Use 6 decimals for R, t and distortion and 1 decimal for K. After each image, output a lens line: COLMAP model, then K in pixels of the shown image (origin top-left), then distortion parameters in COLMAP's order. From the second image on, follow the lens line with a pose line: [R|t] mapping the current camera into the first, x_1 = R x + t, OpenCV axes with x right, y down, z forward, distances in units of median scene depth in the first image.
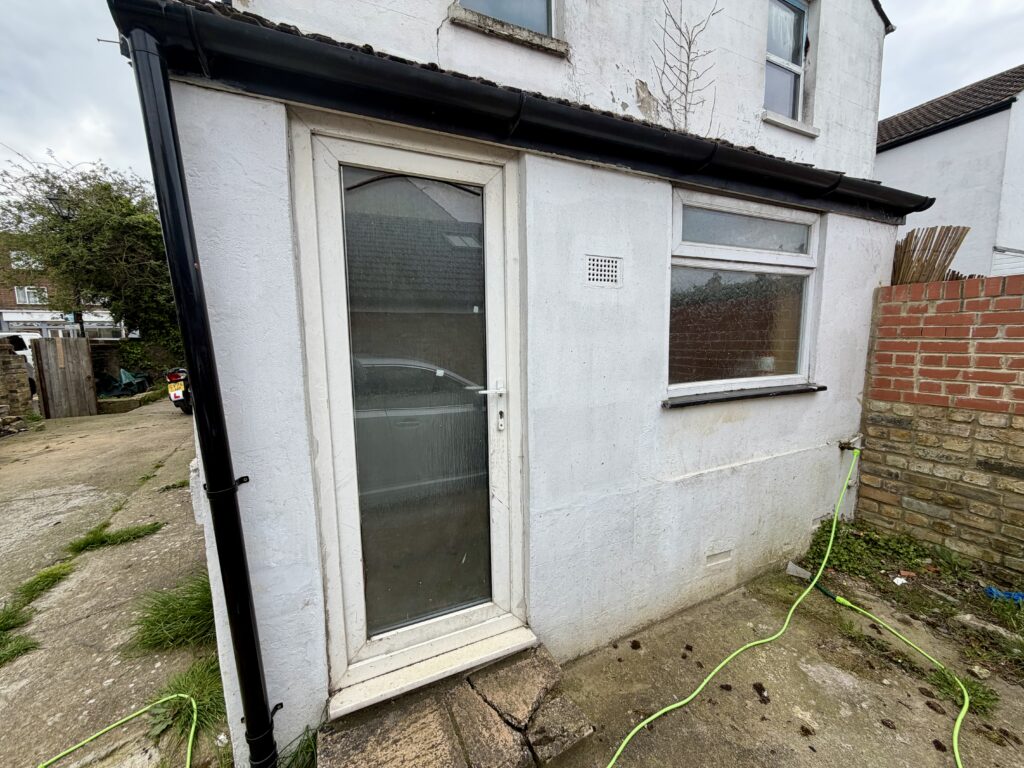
lens RADIAL K [[406.6, 0, 510.5], [0, 406.6, 383.5], [0, 0, 1]] dist [-0.001993, -0.000022]
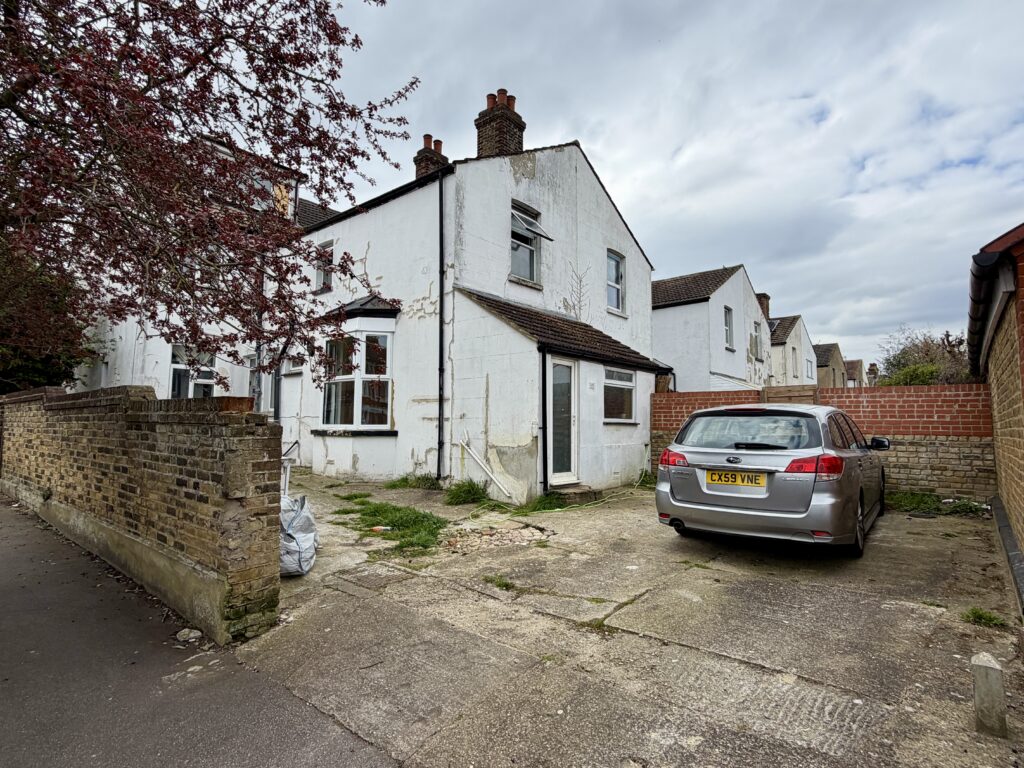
lens RADIAL K [[536.2, 0, 514.7], [0, 536.2, 384.4], [0, 0, 1]] dist [0.000106, 0.000001]
pose [[0.906796, 0.057066, 0.417690, -1.787389], [0.025695, 0.981472, -0.189875, 0.455983], [-0.420787, 0.182911, 0.888528, -2.254782]]
